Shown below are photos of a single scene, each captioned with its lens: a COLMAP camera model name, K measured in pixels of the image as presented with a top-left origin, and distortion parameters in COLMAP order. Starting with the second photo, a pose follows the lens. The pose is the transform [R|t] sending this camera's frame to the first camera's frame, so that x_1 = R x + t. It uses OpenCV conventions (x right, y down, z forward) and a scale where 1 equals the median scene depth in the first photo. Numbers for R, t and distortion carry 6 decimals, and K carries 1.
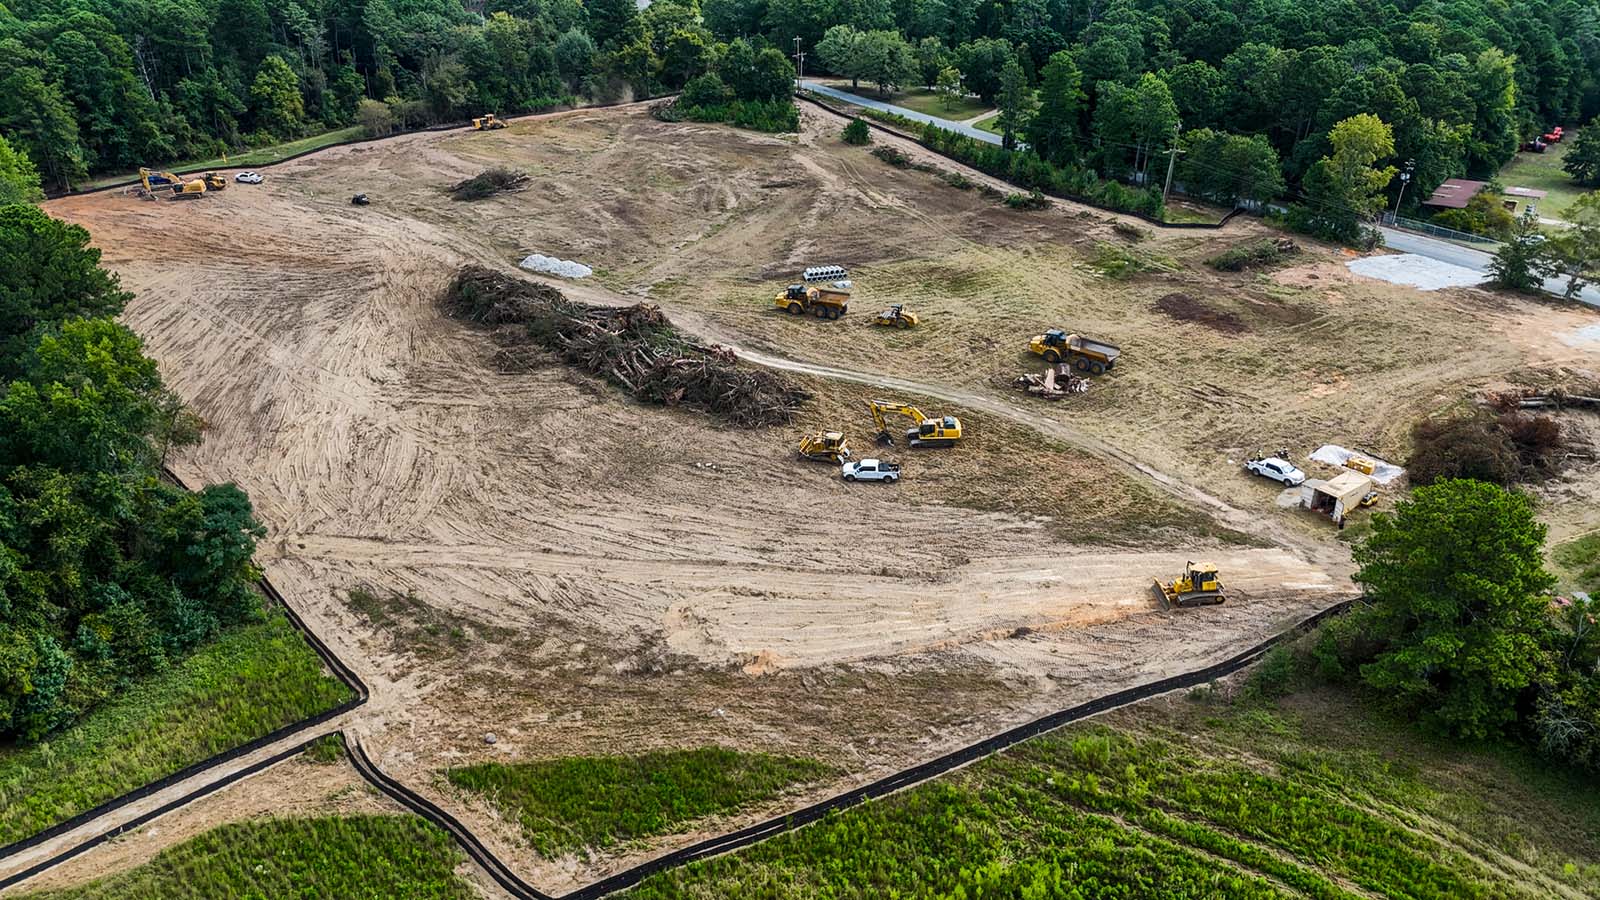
lens RADIAL K [[1158.9, 0, 804.6], [0, 1158.9, 447.1], [0, 0, 1]] dist [0.055934, -0.040043]
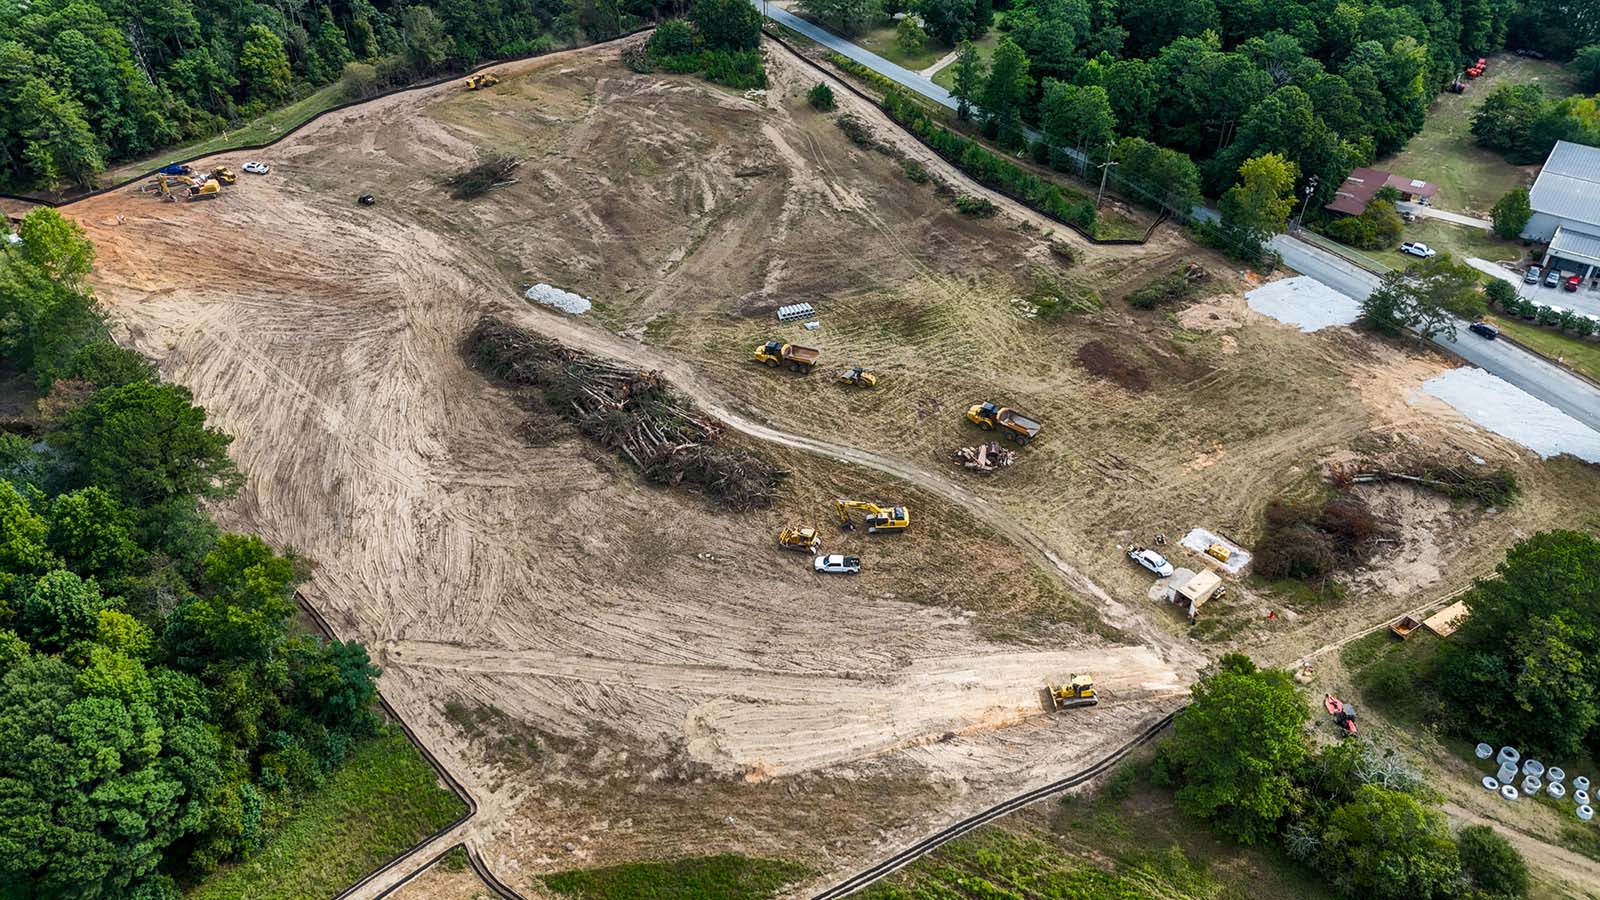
lens RADIAL K [[1149.8, 0, 803.2], [0, 1149.8, 448.0], [0, 0, 1]] dist [0.054919, -0.037554]
pose [[0.999488, -0.027031, 0.017131, 0.002128], [0.023214, 0.980862, 0.193314, -0.343917], [-0.022028, -0.192818, 0.980987, -0.205801]]
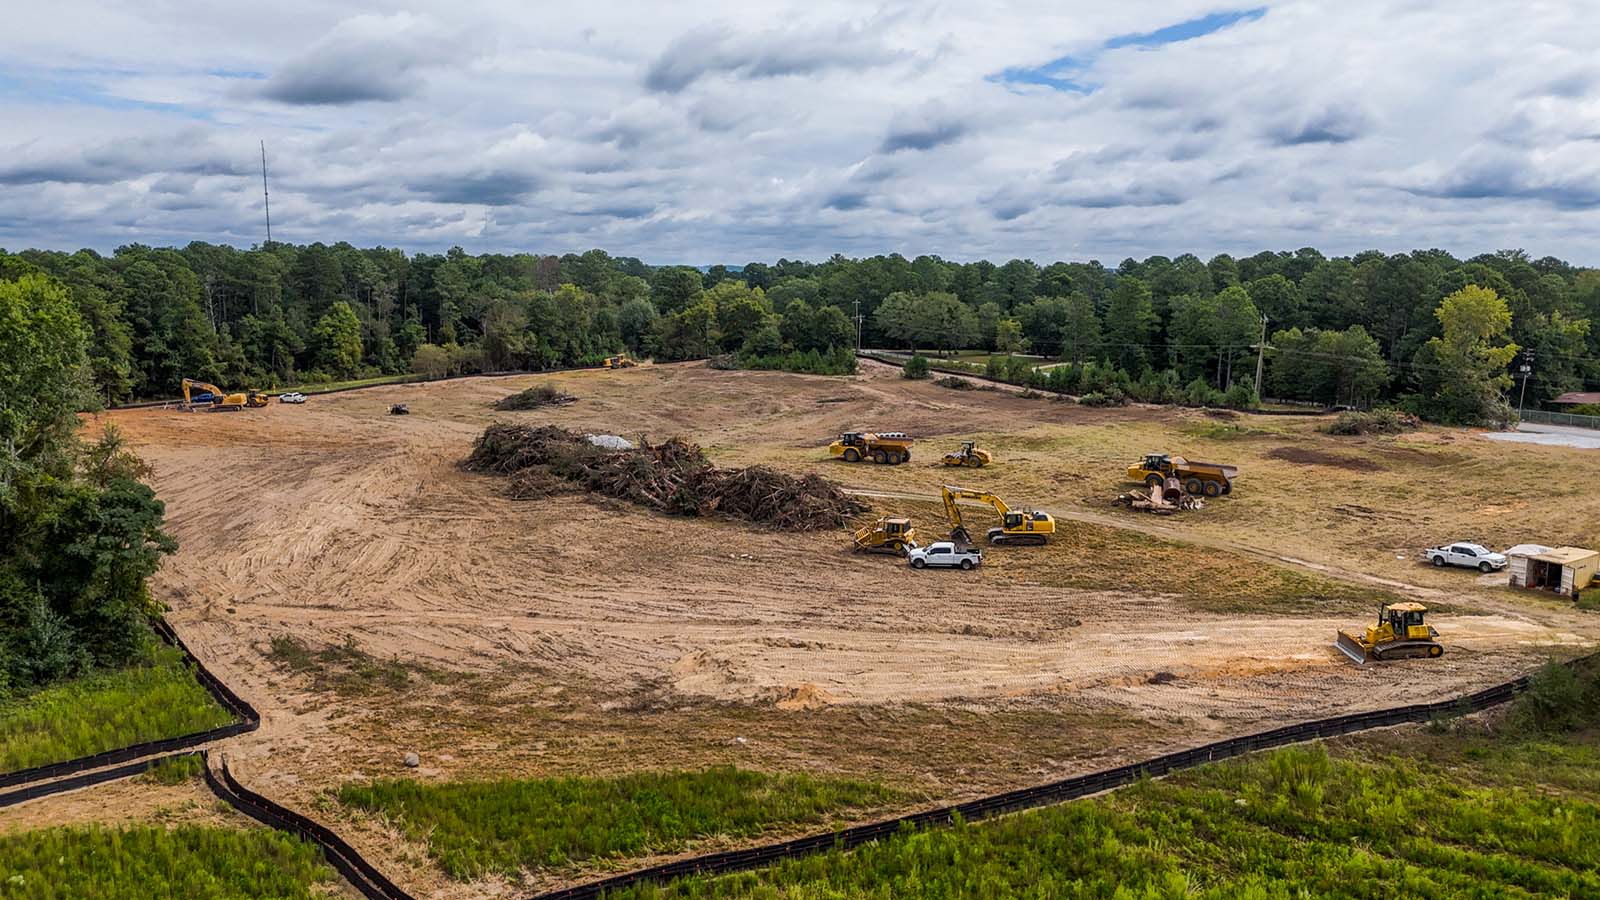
lens RADIAL K [[1169.9, 0, 807.2], [0, 1169.9, 448.8], [0, 0, 1]] dist [0.035597, -0.004894]
pose [[0.998853, 0.010748, -0.046665, -0.001304], [-0.024503, 0.951961, -0.305236, 0.196498], [0.041142, 0.306029, 0.951133, 0.197911]]
